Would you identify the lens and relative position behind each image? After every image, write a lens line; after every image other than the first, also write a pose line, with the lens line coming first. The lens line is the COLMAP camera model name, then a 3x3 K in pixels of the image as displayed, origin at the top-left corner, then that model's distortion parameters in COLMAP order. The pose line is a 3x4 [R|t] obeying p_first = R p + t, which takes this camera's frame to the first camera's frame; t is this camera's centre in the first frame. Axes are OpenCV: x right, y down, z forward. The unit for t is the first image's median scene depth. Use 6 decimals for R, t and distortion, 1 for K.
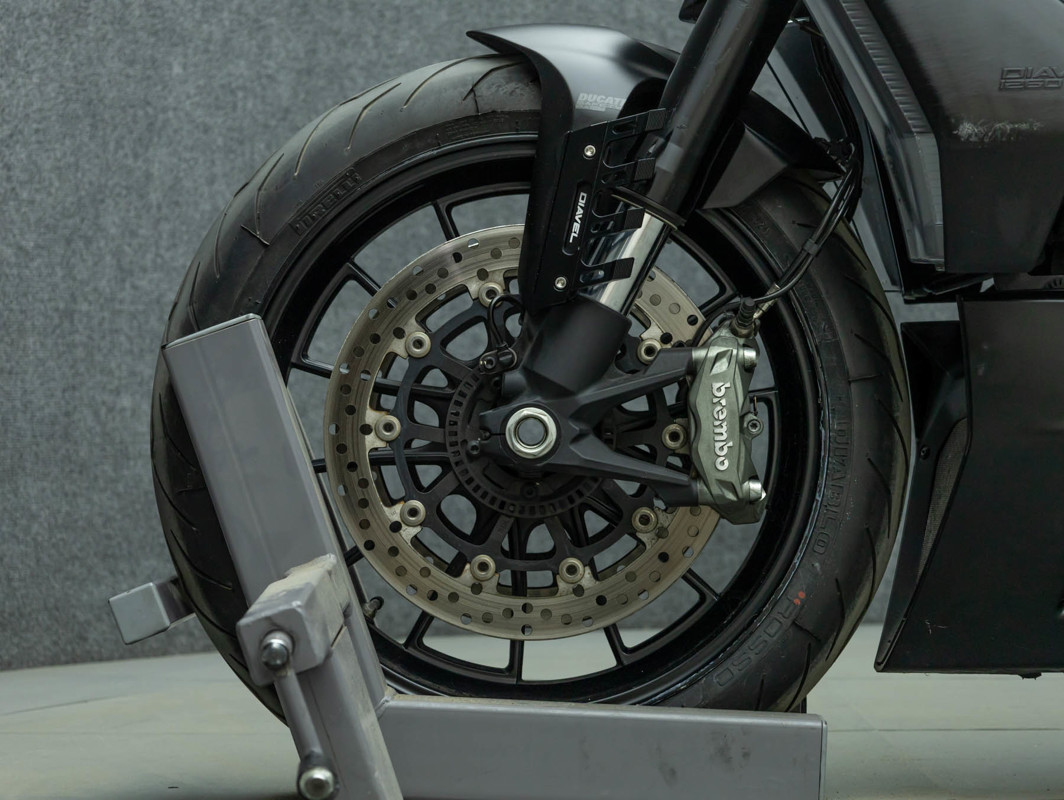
lens RADIAL K [[2974.5, 0, 537.0], [0, 2974.5, 408.7], [0, 0, 1]] dist [0.118015, 0.000000]
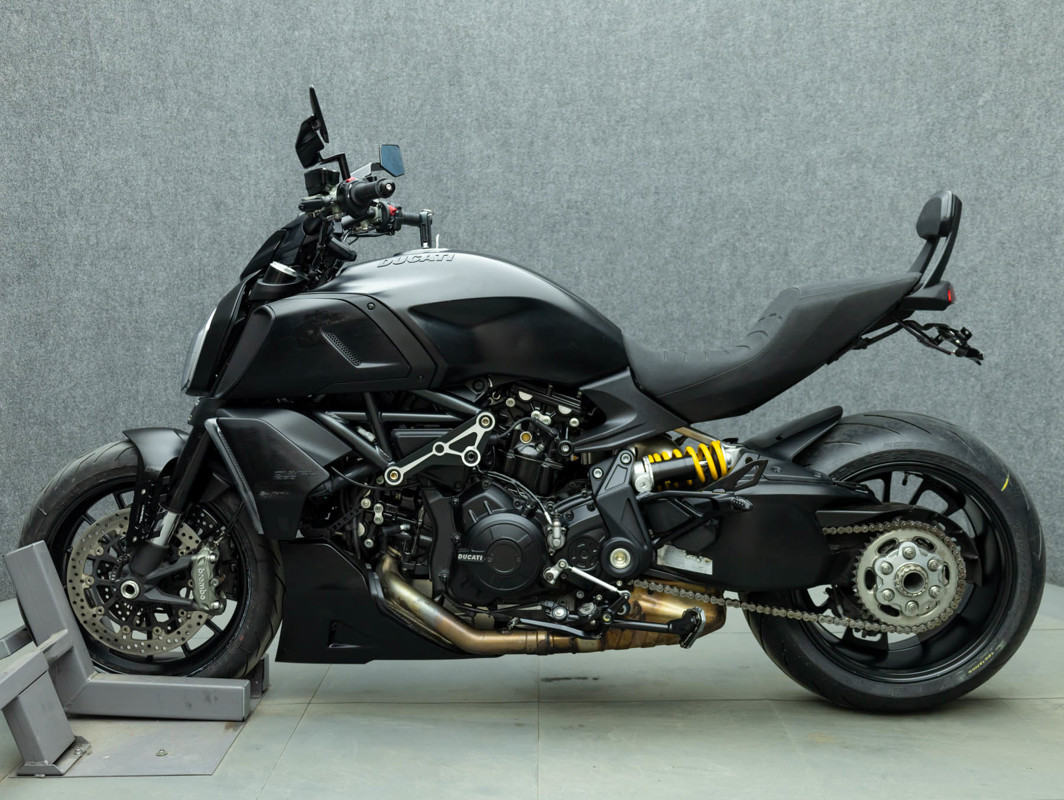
lens RADIAL K [[1170.1, 0, 523.6], [0, 1170.1, 409.3], [0, 0, 1]] dist [0.002013, 0.000000]
pose [[0.999552, -0.009101, -0.028512, 0.383958], [0.011952, 0.994768, 0.101463, -0.256637], [0.027439, -0.101758, 0.994431, -0.058060]]
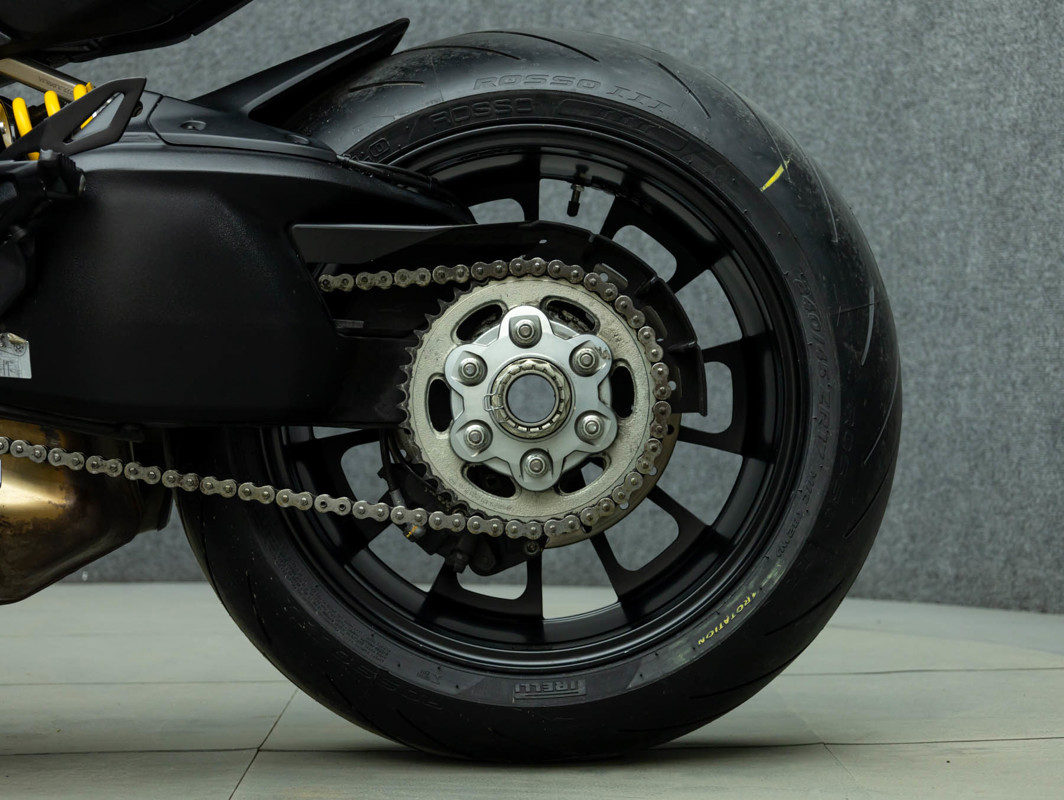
lens RADIAL K [[2508.2, 0, 499.3], [0, 2508.2, 441.6], [0, 0, 1]] dist [0.025683, 0.000000]
pose [[0.999850, -0.012945, -0.011484, 0.685126], [0.013278, 0.999479, 0.029421, -0.015647], [0.011097, -0.029569, 0.999501, 0.057193]]
